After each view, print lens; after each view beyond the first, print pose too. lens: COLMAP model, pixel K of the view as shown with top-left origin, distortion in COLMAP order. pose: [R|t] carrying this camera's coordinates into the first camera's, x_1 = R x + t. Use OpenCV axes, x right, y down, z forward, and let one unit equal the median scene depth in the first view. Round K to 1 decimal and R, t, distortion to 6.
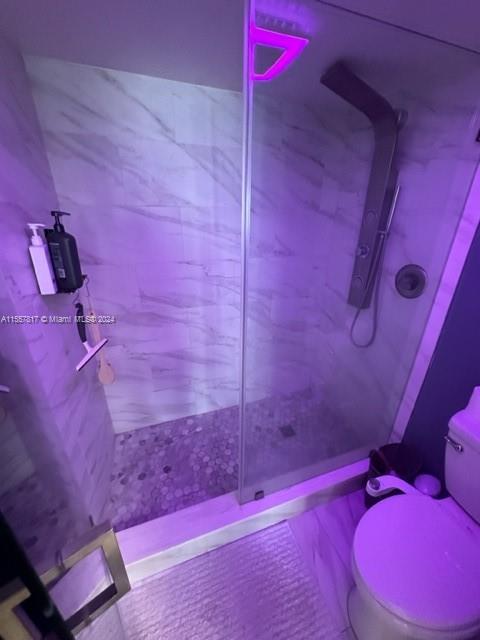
lens RADIAL K [[255.6, 0, 240.6], [0, 255.6, 315.8], [0, 0, 1]] dist [0.000038, 0.000819]
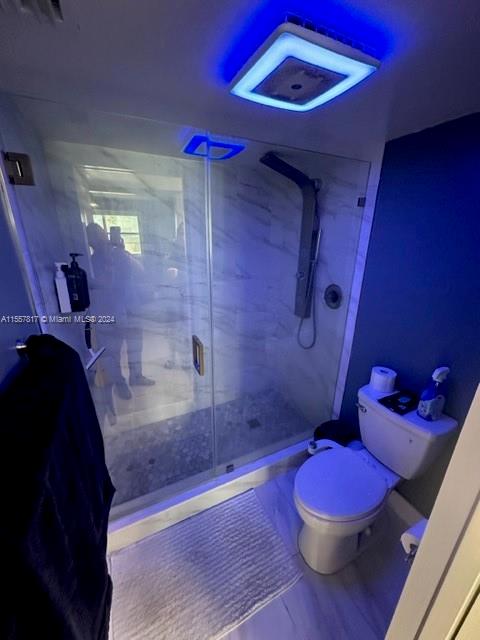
lens RADIAL K [[255.6, 0, 240.8], [0, 255.6, 317.0], [0, 0, 1]] dist [0.000038, 0.000819]
pose [[0.993751, -0.033695, 0.106413, 0.016843], [0.040978, 0.996910, -0.067014, 0.045803], [-0.103826, 0.070956, 0.992061, -0.296524]]
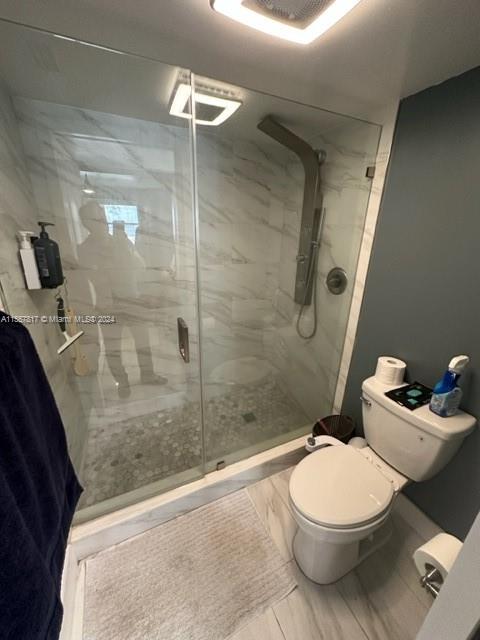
lens RADIAL K [[255.6, 0, 241.3], [0, 255.6, 316.2], [0, 0, 1]] dist [0.000038, 0.000819]
pose [[0.994761, -0.023288, 0.099542, 0.064047], [0.028559, 0.998246, -0.051859, 0.088833], [-0.098160, 0.054430, 0.993681, -0.191486]]
